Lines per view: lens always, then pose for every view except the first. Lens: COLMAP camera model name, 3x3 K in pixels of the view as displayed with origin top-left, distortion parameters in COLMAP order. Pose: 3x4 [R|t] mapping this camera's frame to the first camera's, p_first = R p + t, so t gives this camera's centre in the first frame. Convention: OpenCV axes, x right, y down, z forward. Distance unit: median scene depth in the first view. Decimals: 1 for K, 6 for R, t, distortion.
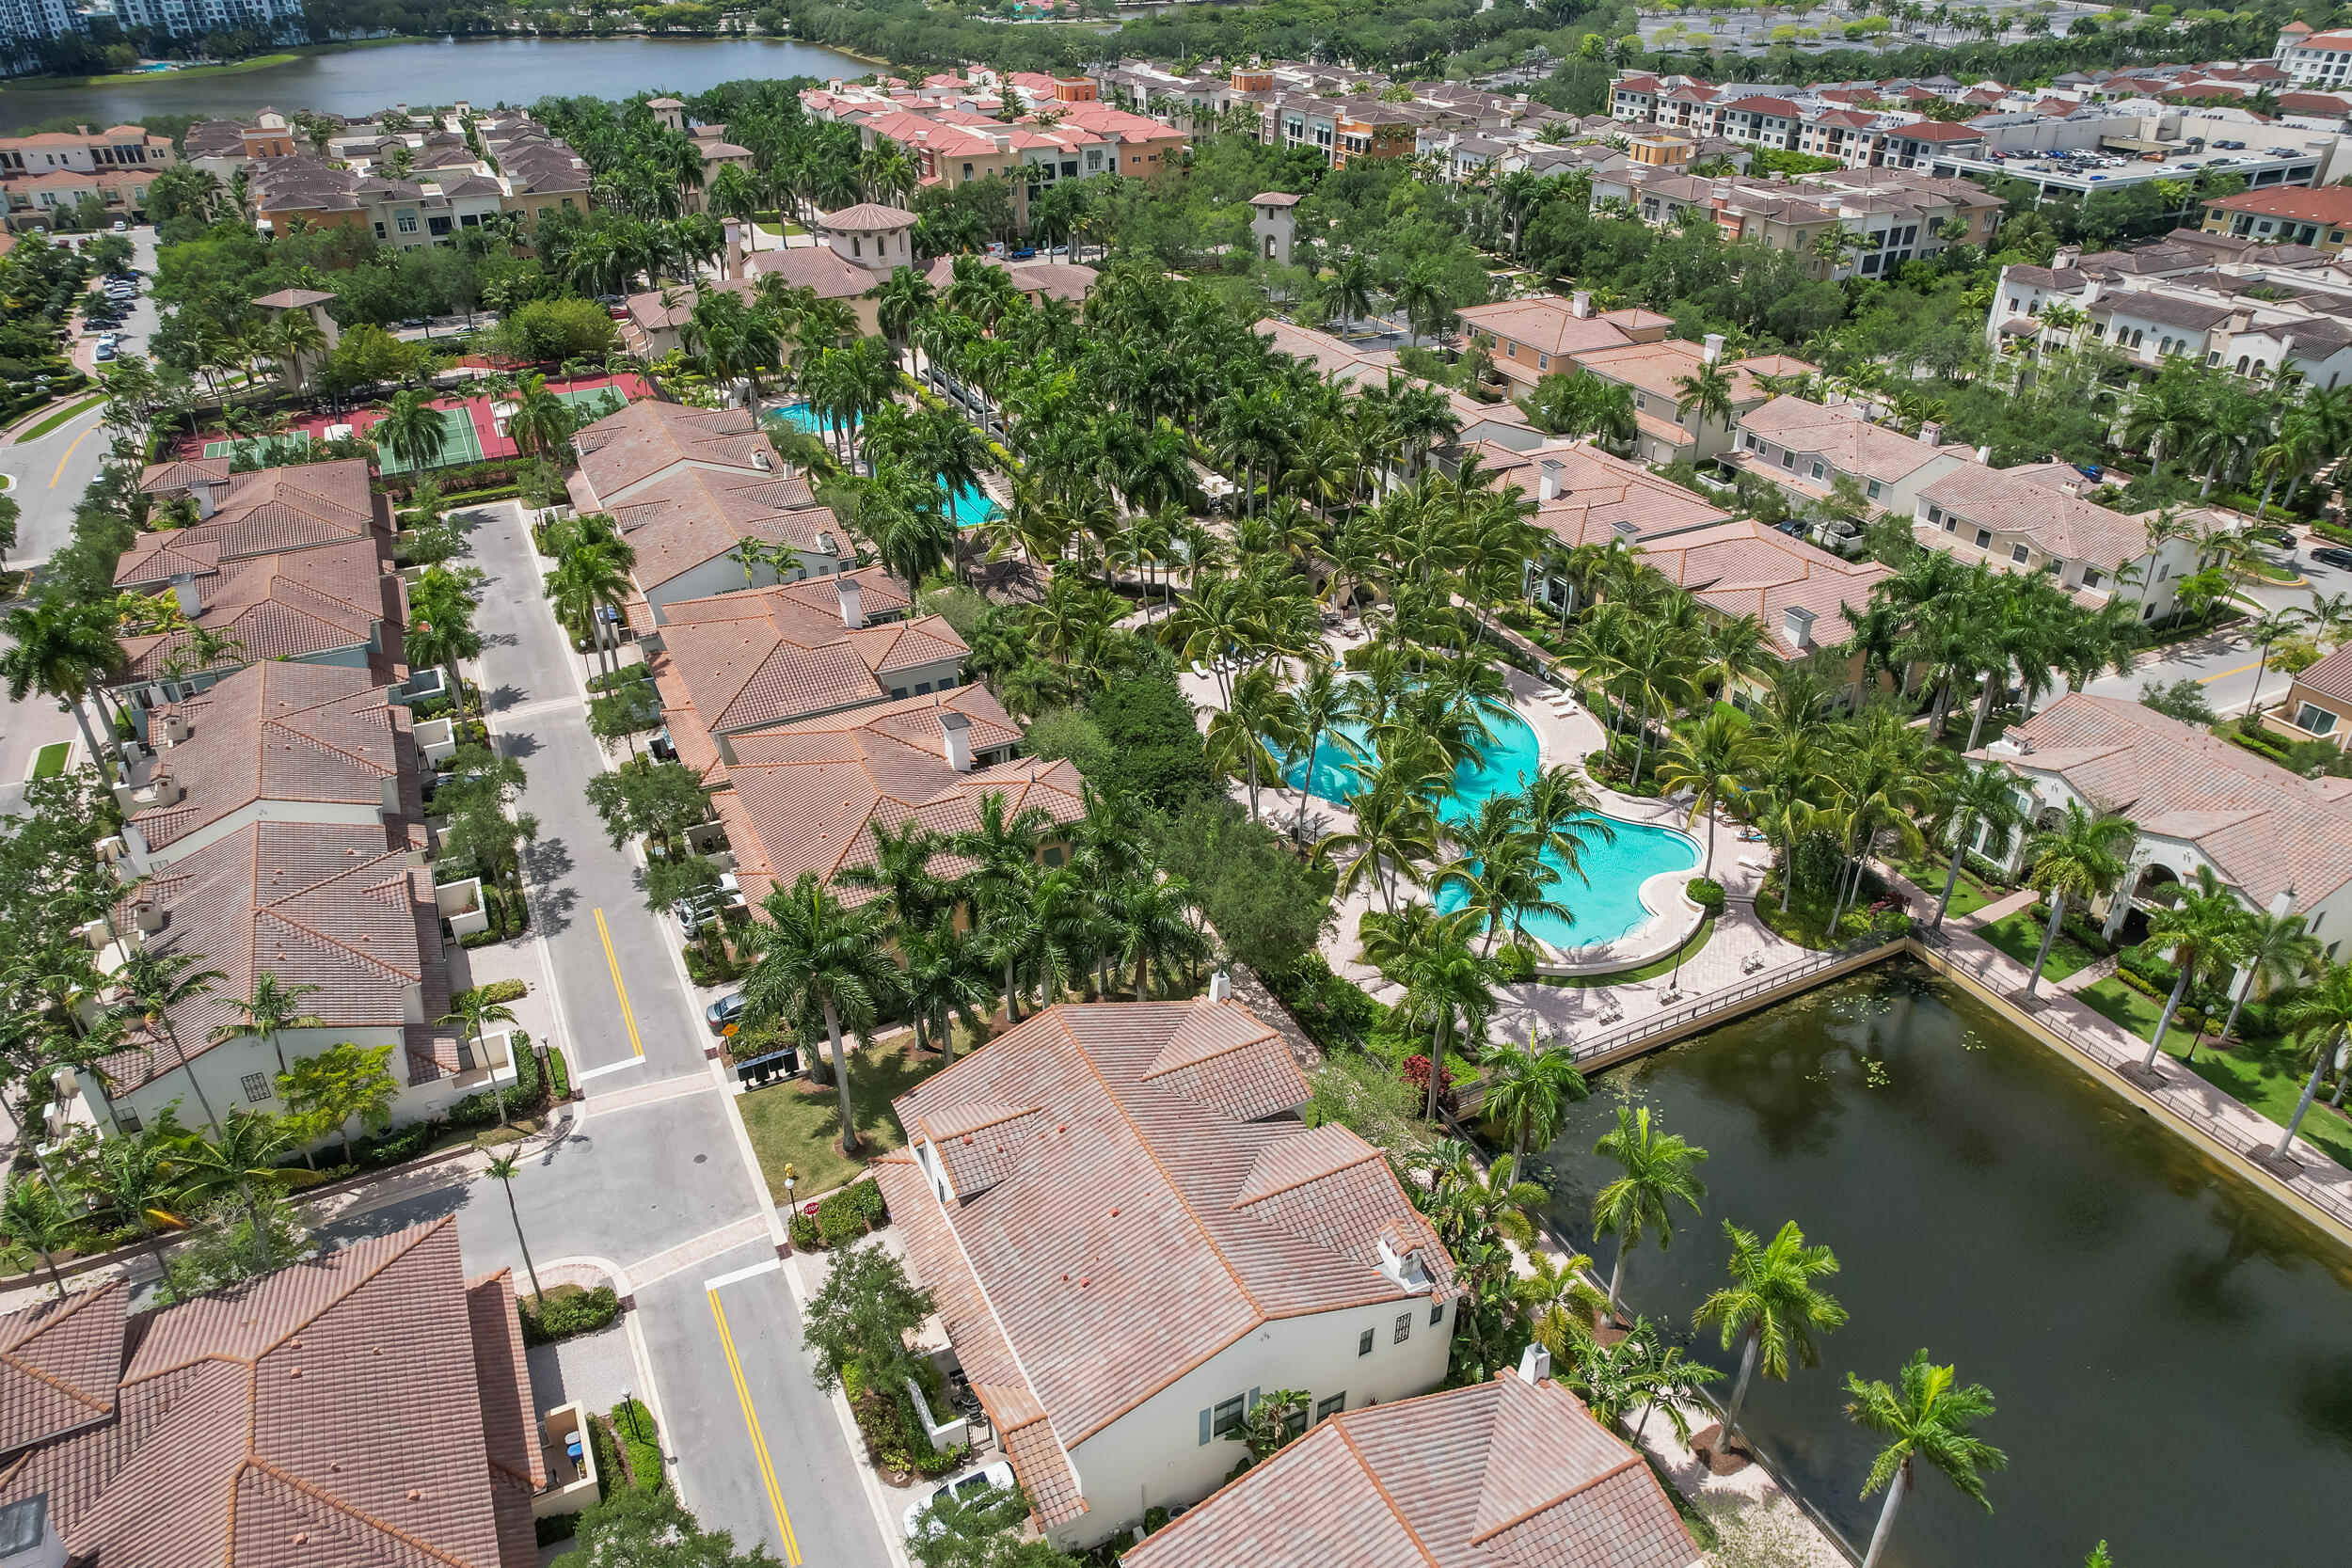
lens RADIAL K [[1518.2, 0, 1161.3], [0, 1518.2, 838.3], [0, 0, 1]] dist [-0.081265, 0.077838]
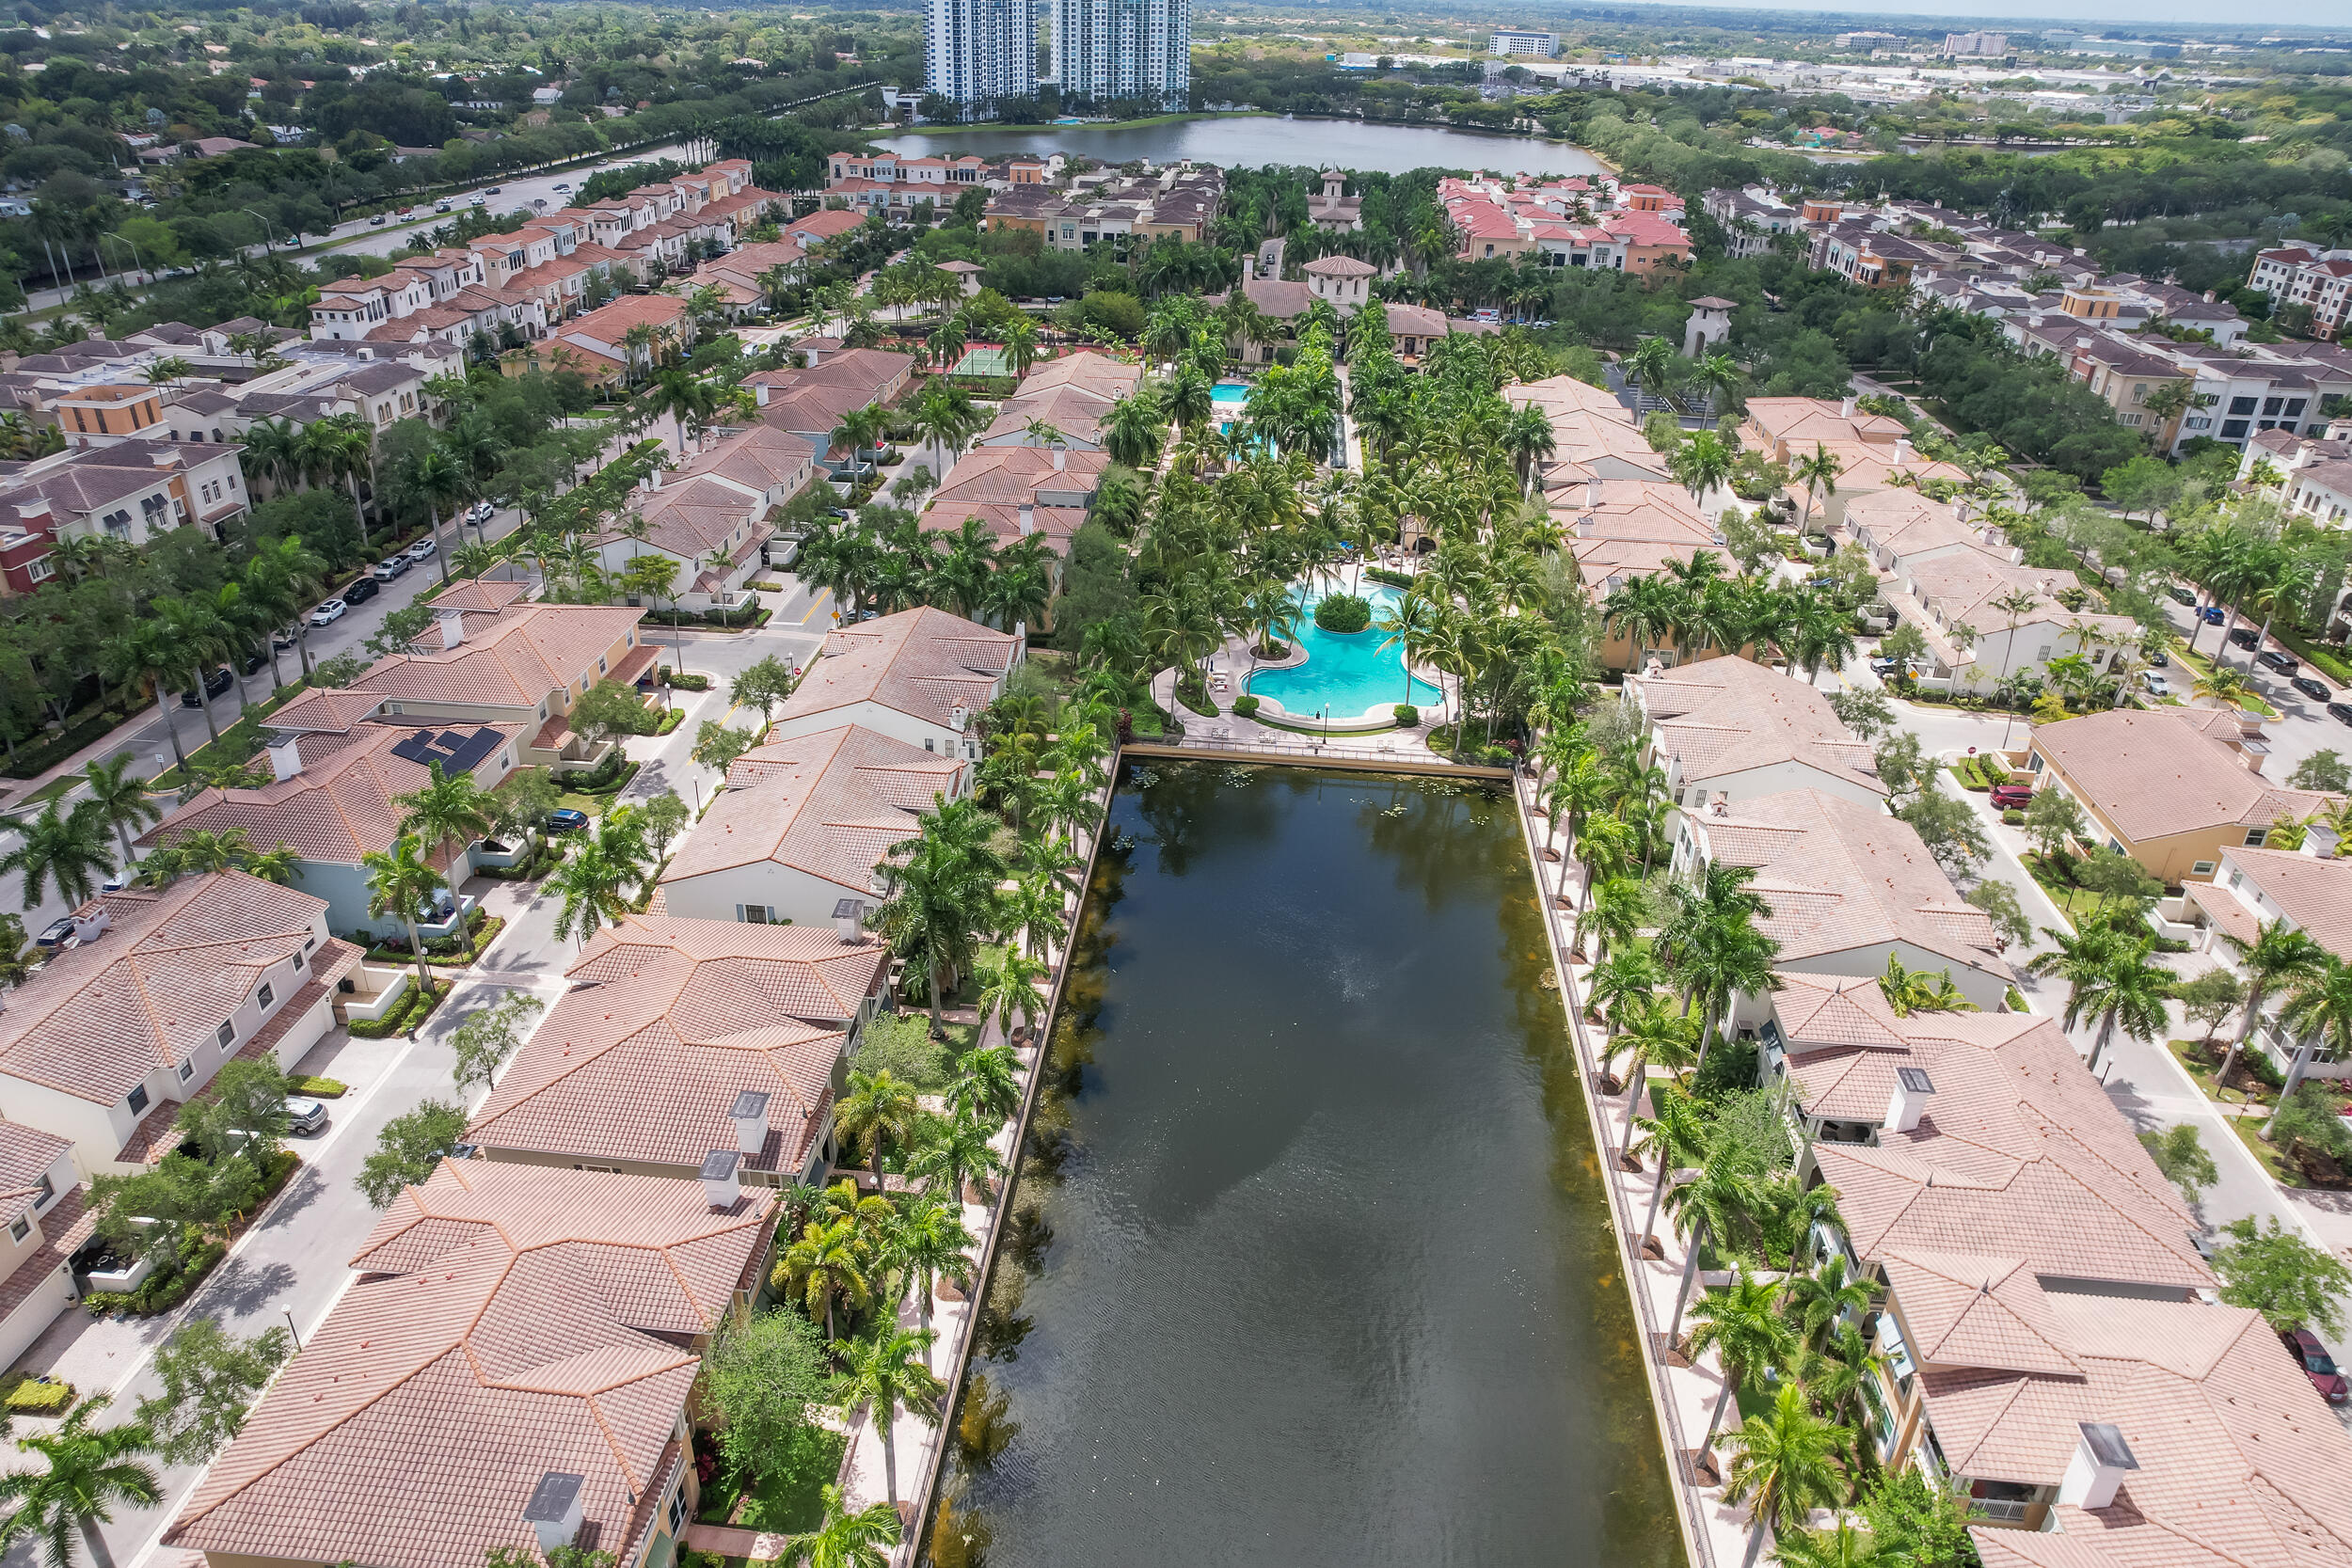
lens RADIAL K [[1521.5, 0, 1176.0], [0, 1521.5, 784.0], [0, 0, 1]] dist [-0.077488, 0.072336]
pose [[0.860161, 0.265925, -0.435208, 0.743517], [-0.301805, 0.953267, -0.014022, 0.171547], [0.411141, 0.143409, 0.900221, -0.397808]]
